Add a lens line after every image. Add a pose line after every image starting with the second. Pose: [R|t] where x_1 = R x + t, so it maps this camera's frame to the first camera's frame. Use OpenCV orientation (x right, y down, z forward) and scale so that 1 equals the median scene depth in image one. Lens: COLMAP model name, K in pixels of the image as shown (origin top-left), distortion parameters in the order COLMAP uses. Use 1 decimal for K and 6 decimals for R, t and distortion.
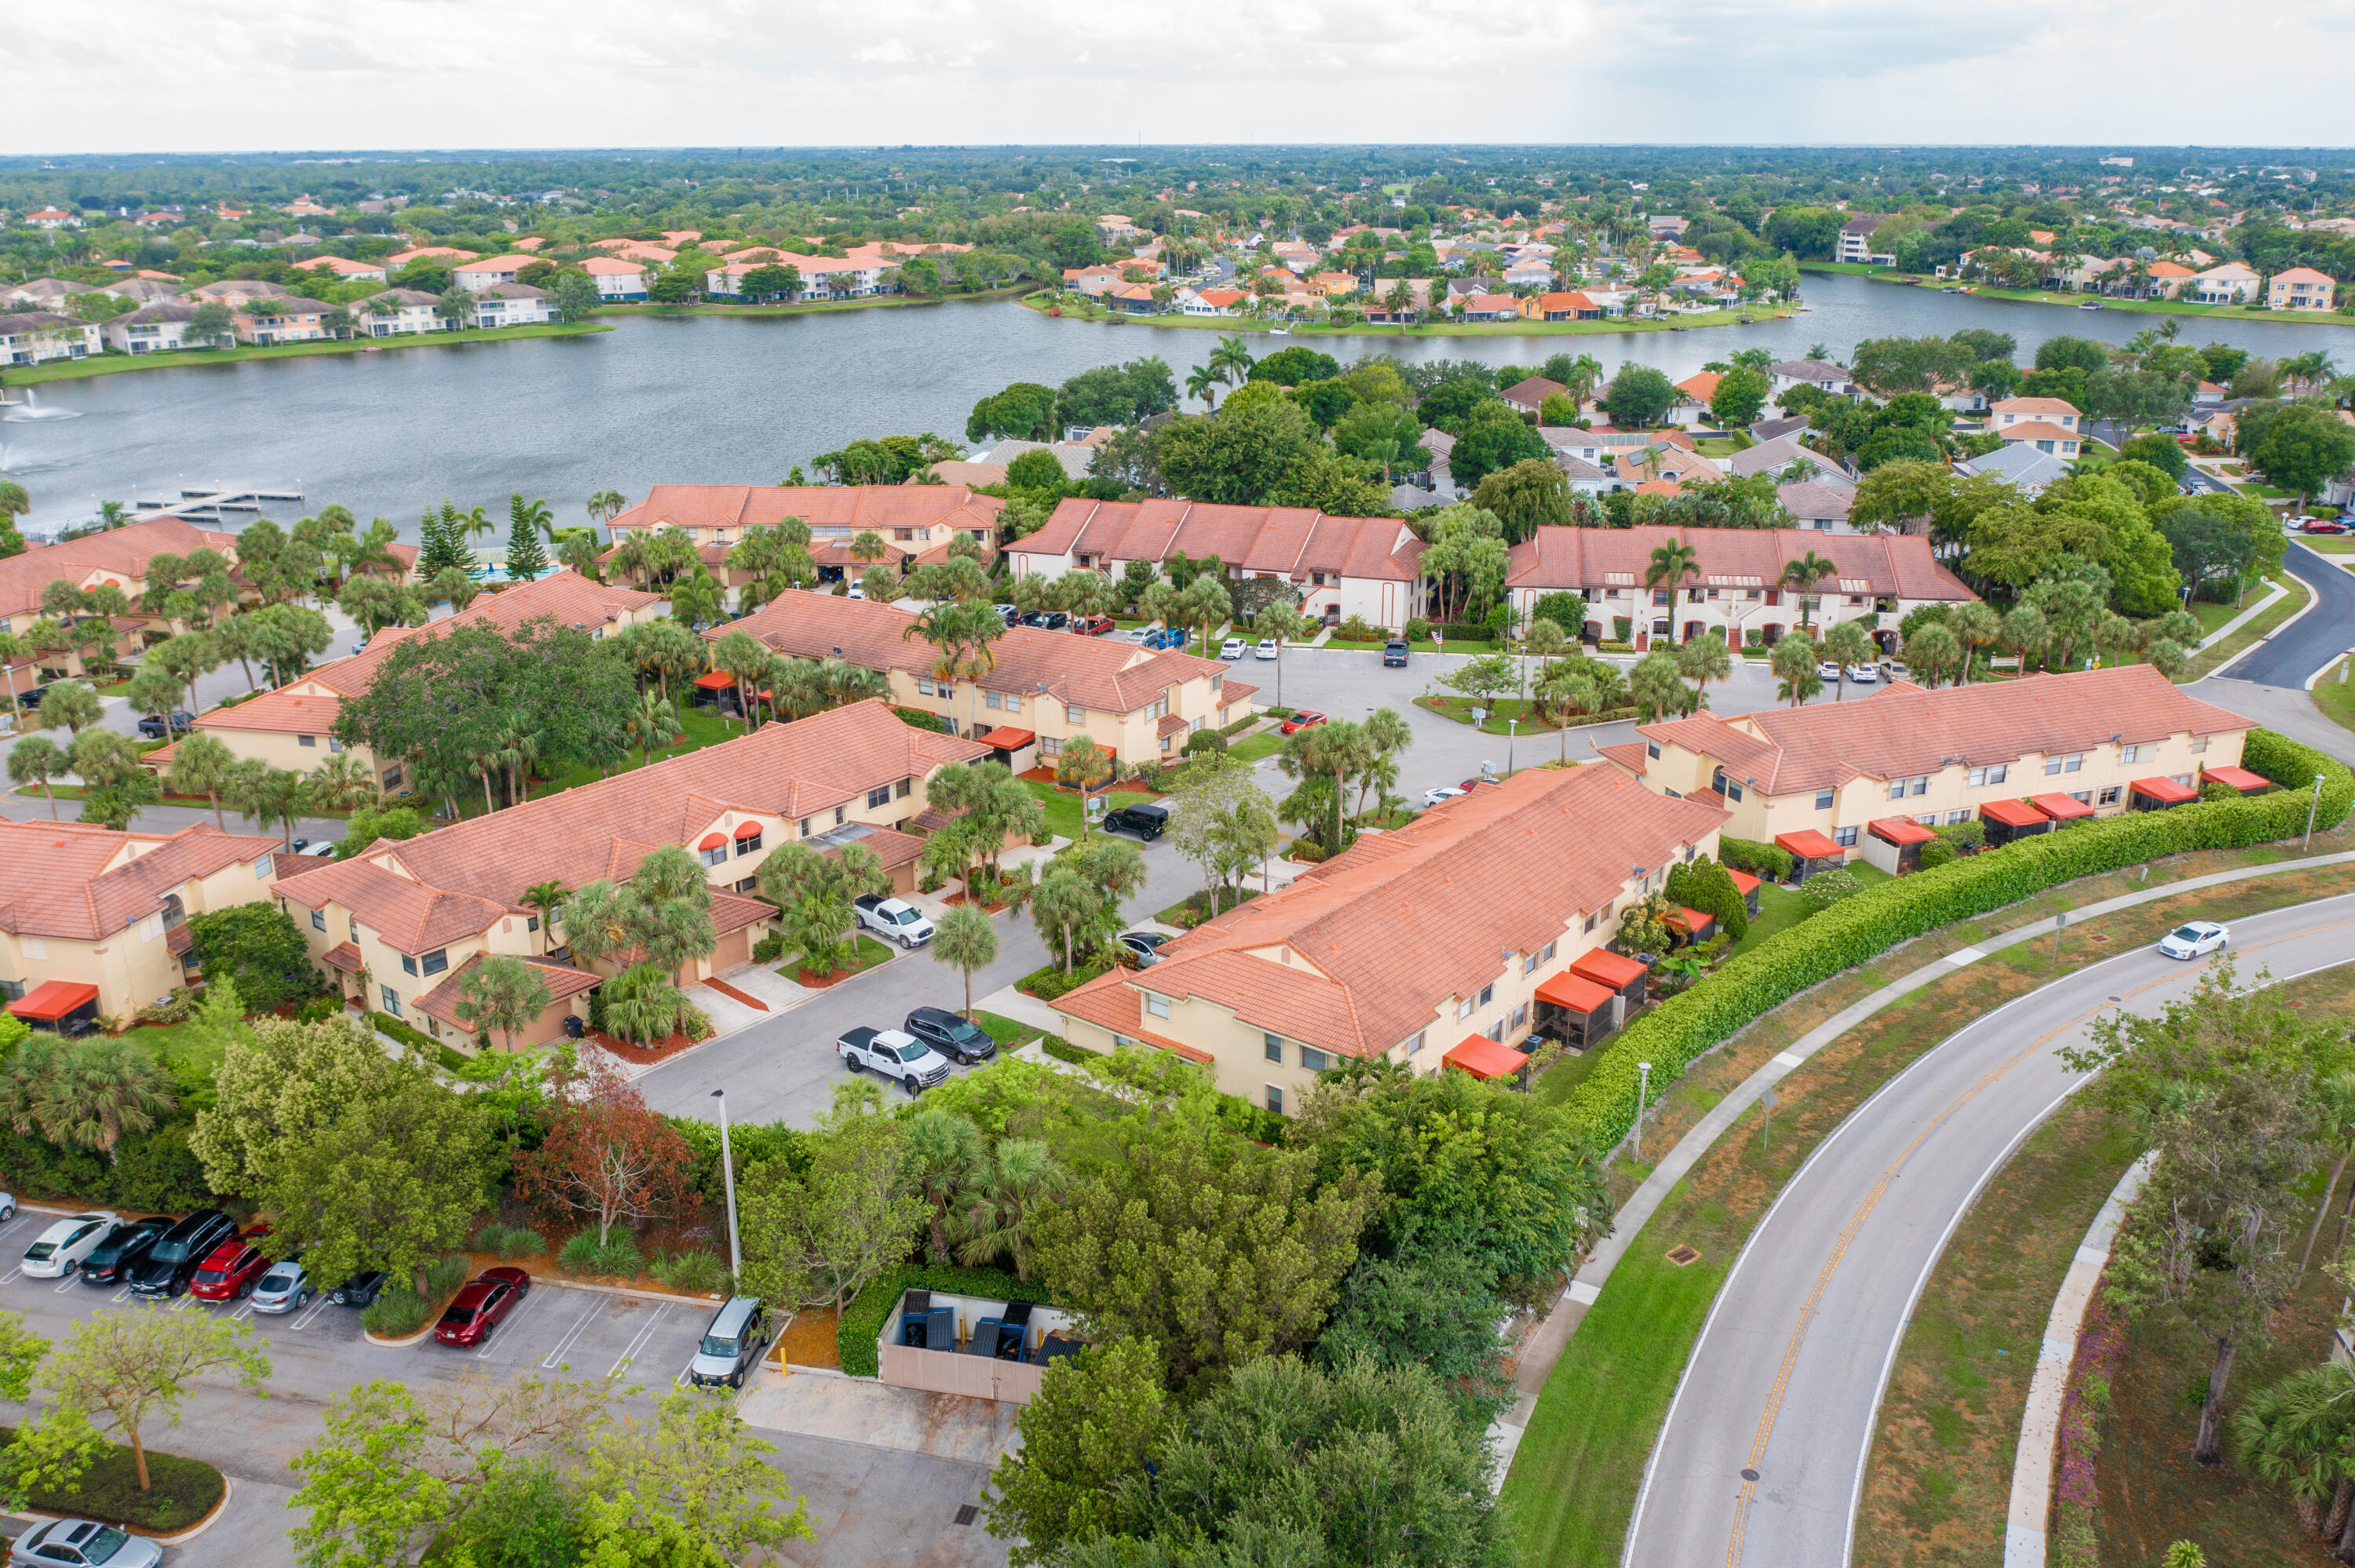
lens RADIAL K [[1886.5, 0, 1177.5], [0, 1886.5, 784.0], [0, 0, 1]] dist [-0.016528, -0.001611]
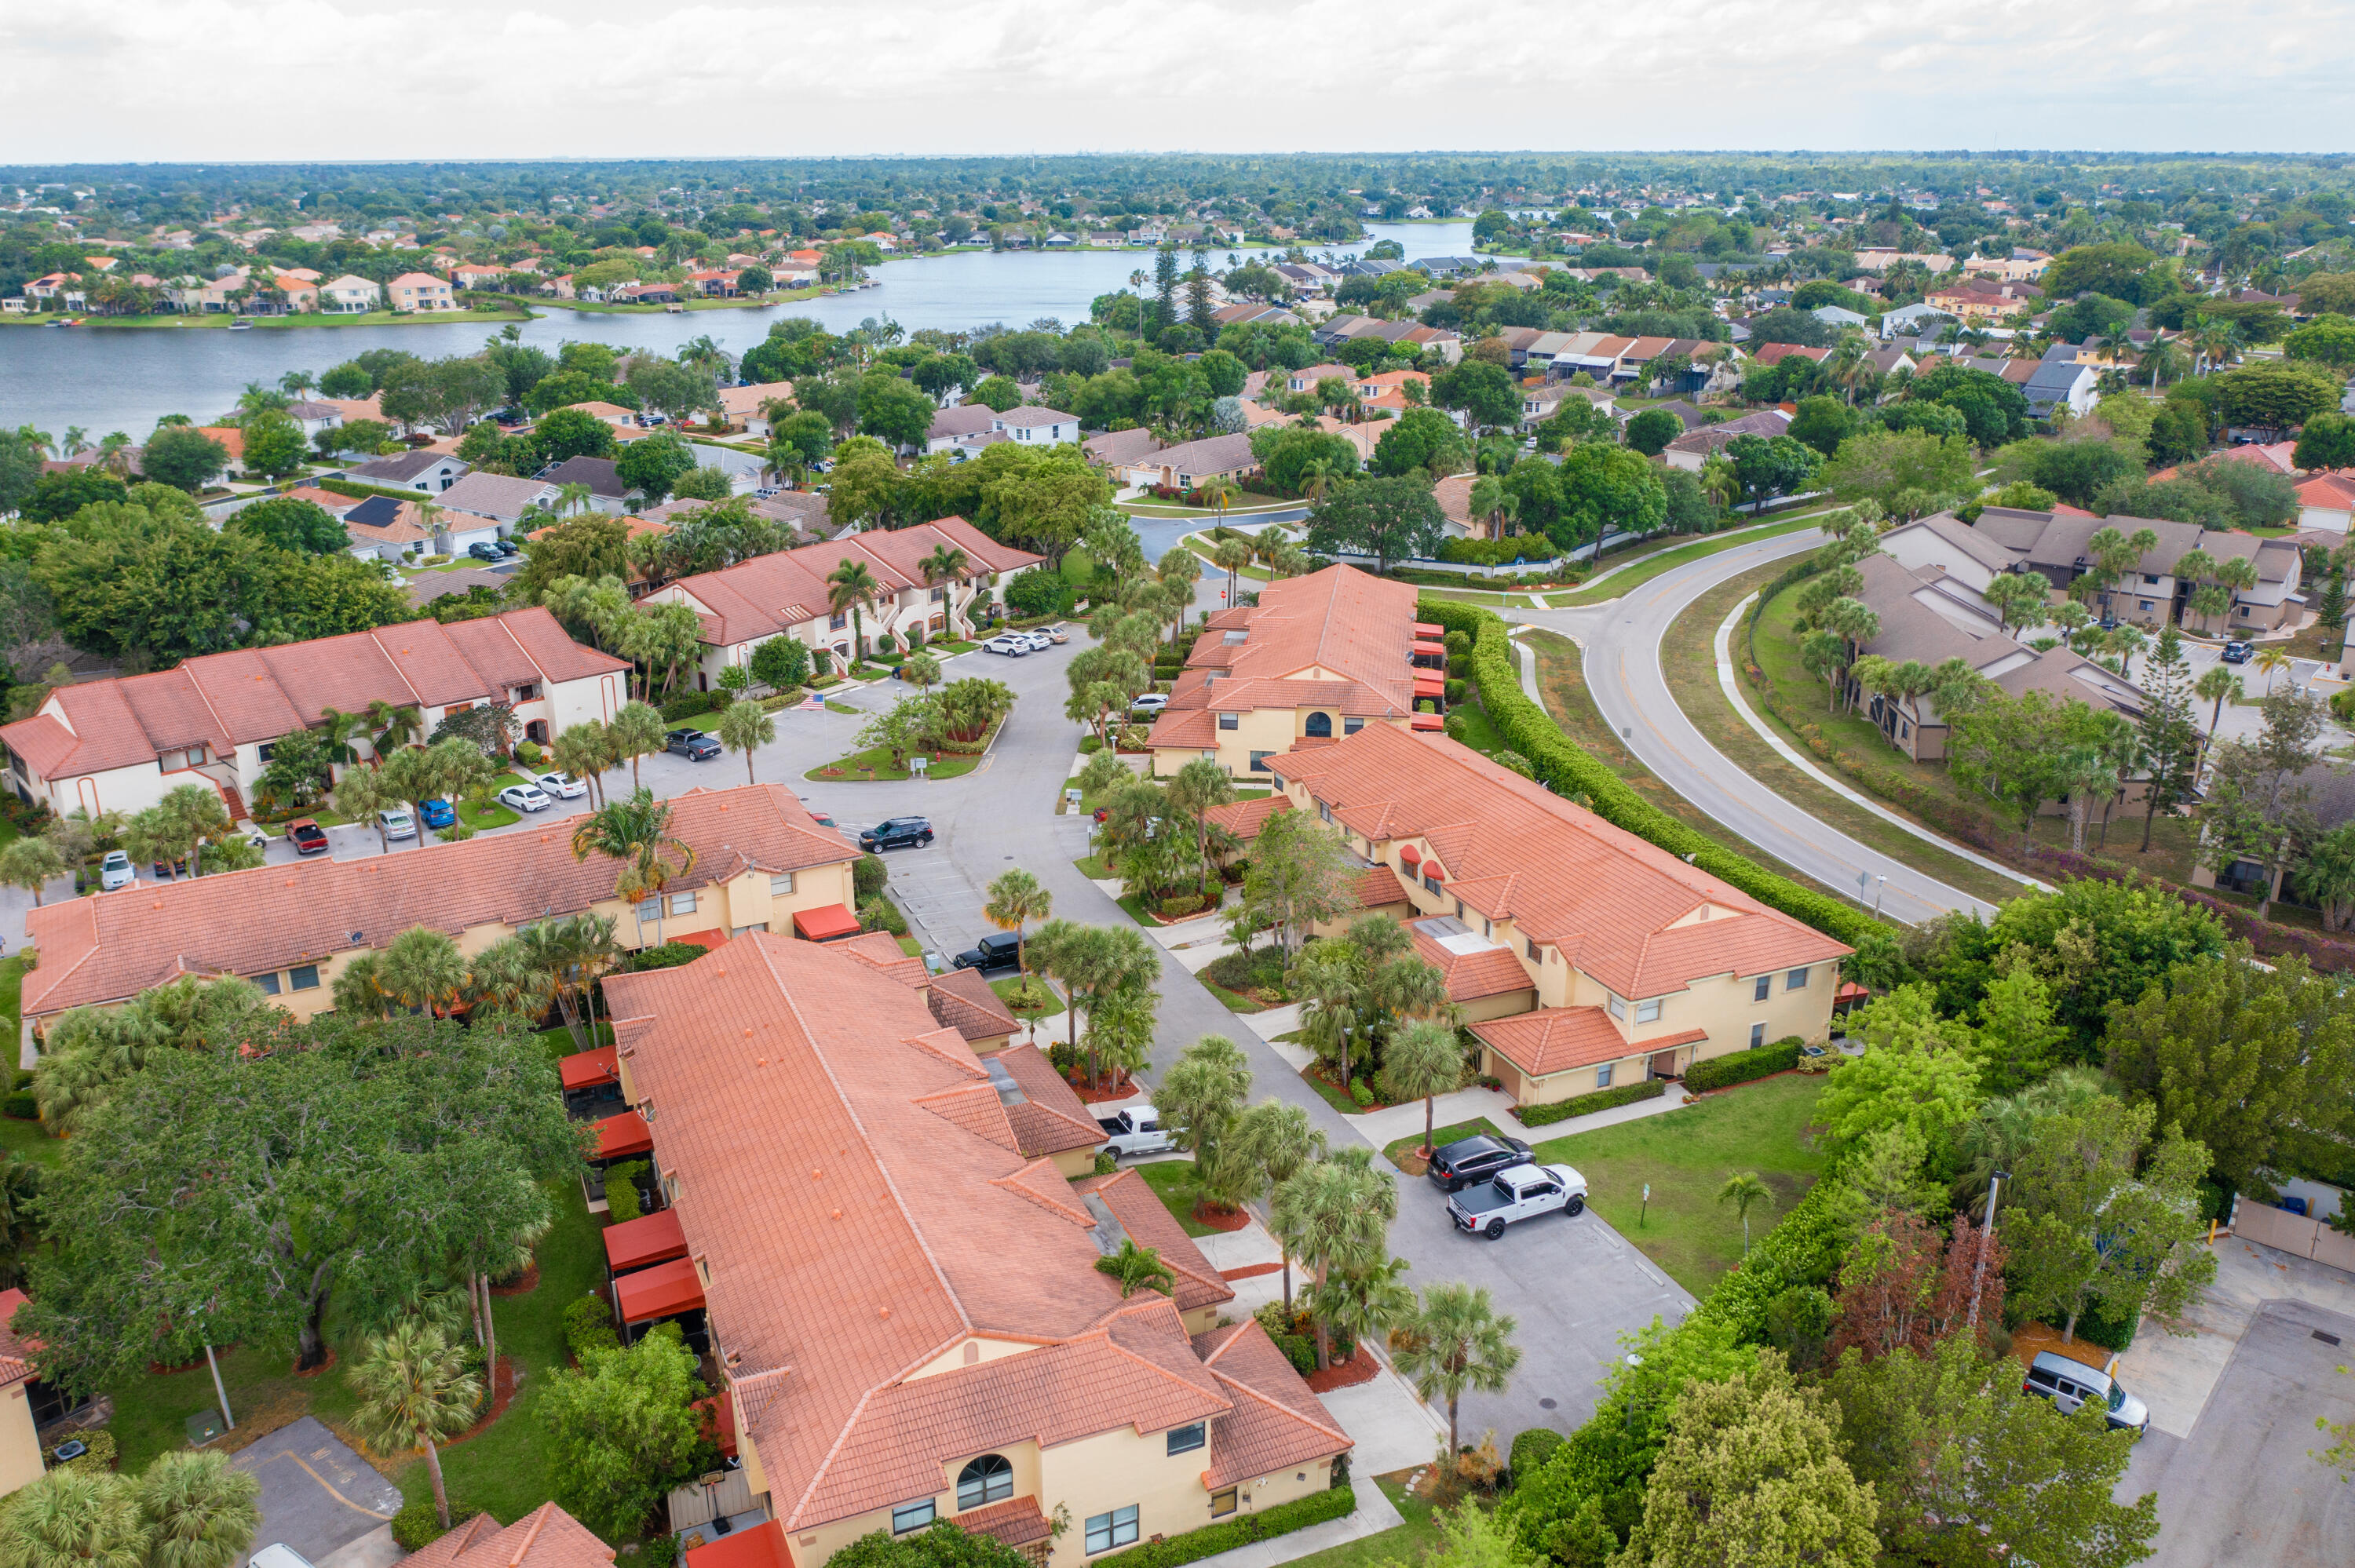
lens RADIAL K [[1886.5, 0, 1177.5], [0, 1886.5, 784.0], [0, 0, 1]] dist [-0.016528, -0.001611]
pose [[0.384663, -0.283180, 0.878546, -0.241063], [0.300899, 0.938258, 0.170681, -0.058685], [-0.872637, 0.198699, 0.446121, 0.217028]]
